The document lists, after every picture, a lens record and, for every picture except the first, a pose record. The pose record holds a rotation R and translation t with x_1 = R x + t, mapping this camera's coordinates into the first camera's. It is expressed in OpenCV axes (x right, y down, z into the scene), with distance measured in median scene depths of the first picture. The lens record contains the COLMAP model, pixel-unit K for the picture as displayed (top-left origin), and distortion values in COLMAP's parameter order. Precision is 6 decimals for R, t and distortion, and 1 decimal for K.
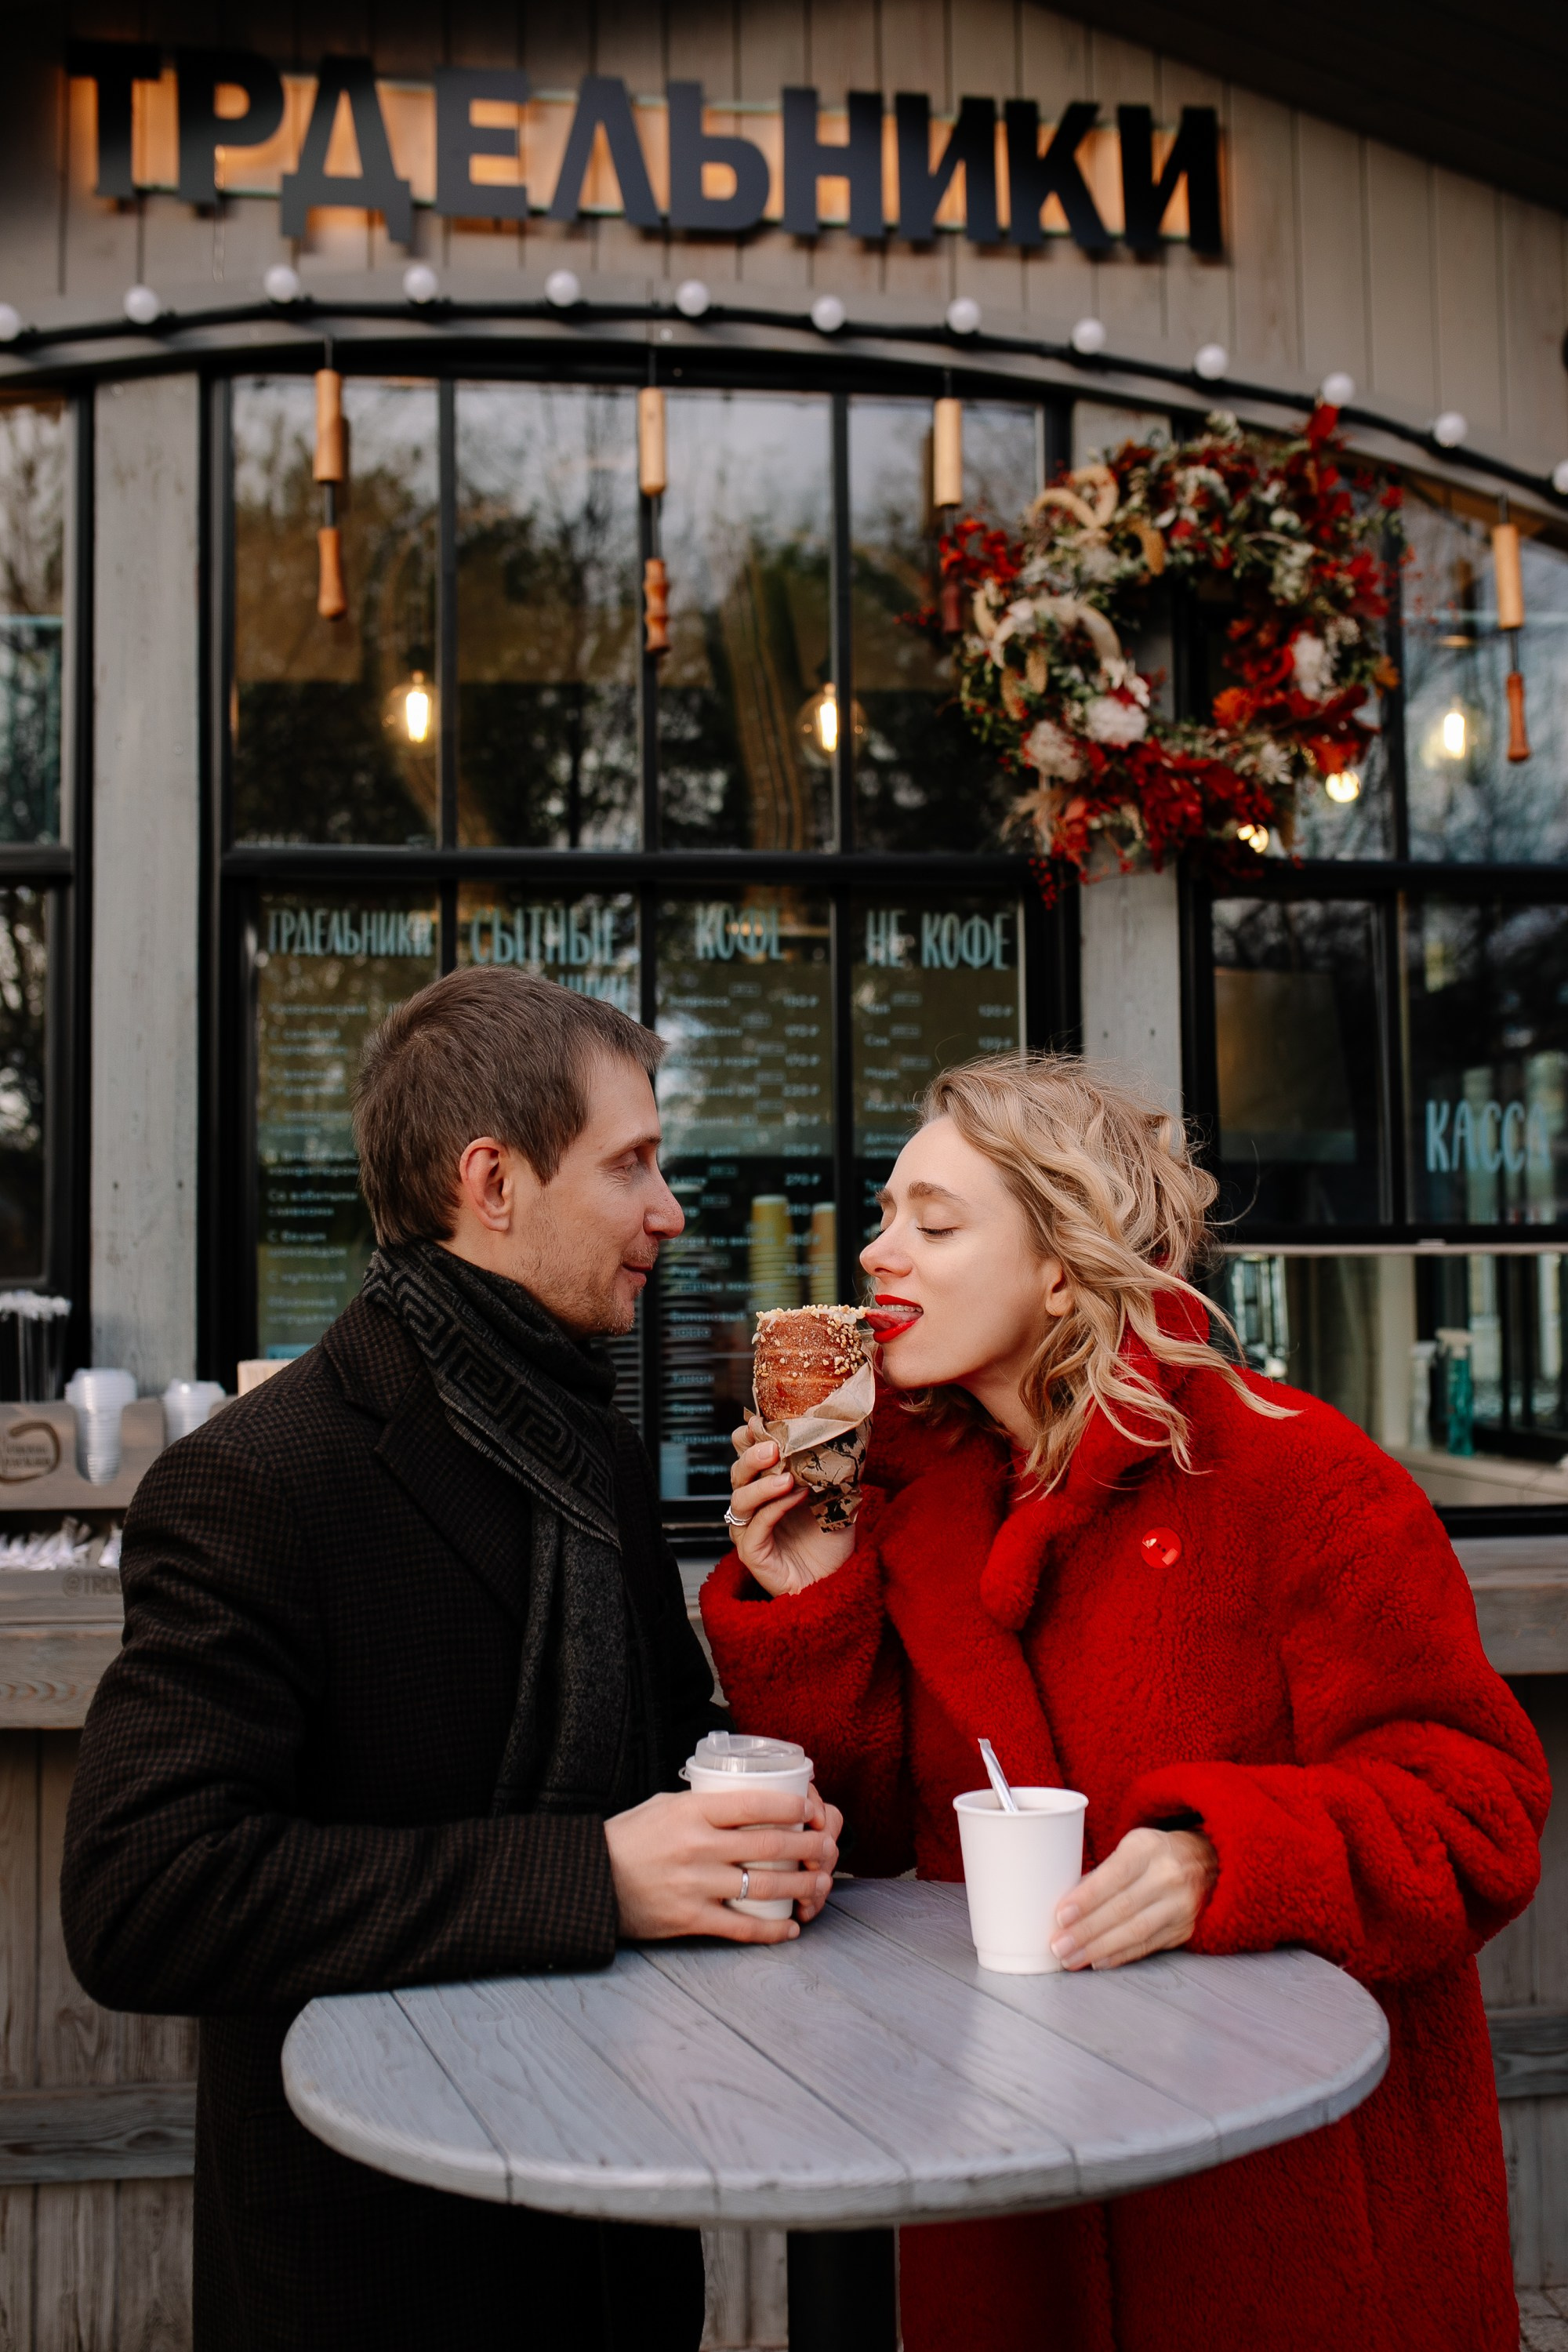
lens RADIAL K [[2287.8, 0, 784.0], [0, 2287.8, 1176.0], [0, 0, 1]] dist [-0.054857, 0.026785]
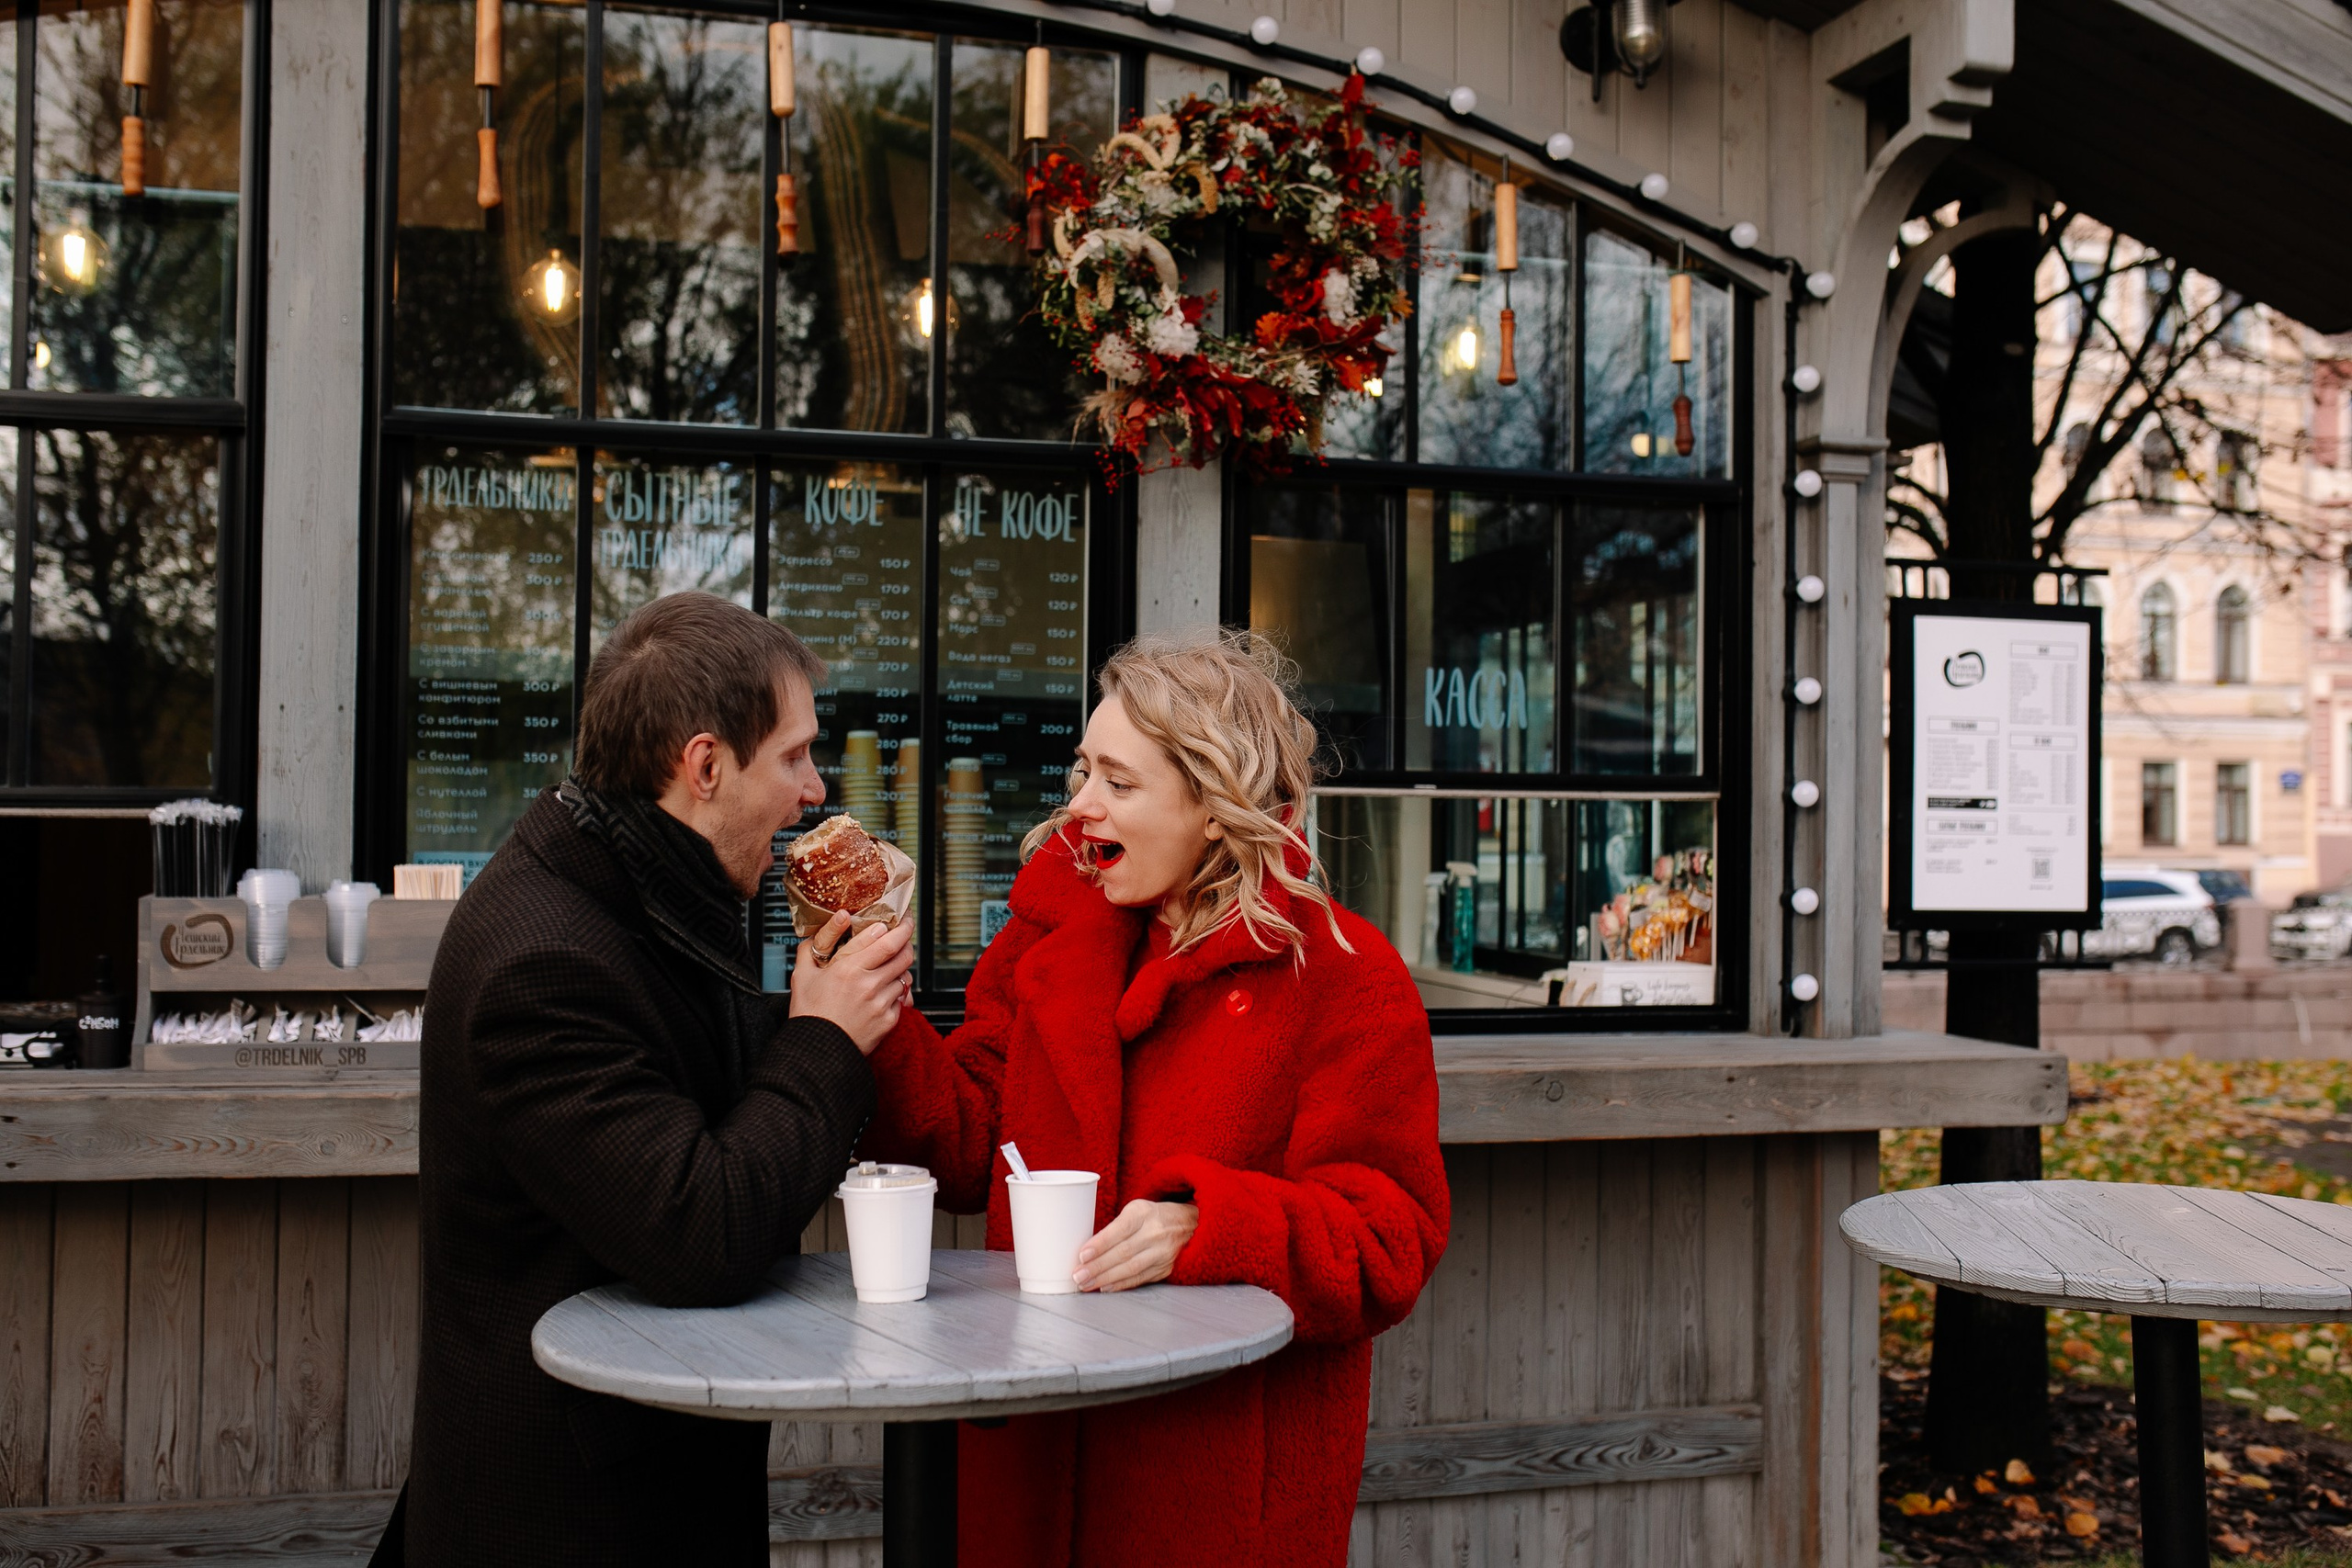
lens RADIAL K [[2287.6, 0, 1177.3], [0, 2287.6, 820.0], [0, 0, 1]] dist [-0.054857, 0.026785]
pose [[0.989864, 0.023557, 0.140050, -0.010504], [-0.030789, 0.998290, 0.049700, -0.009487], [-0.138639, -0.053508, 0.988896, -0.174399]]
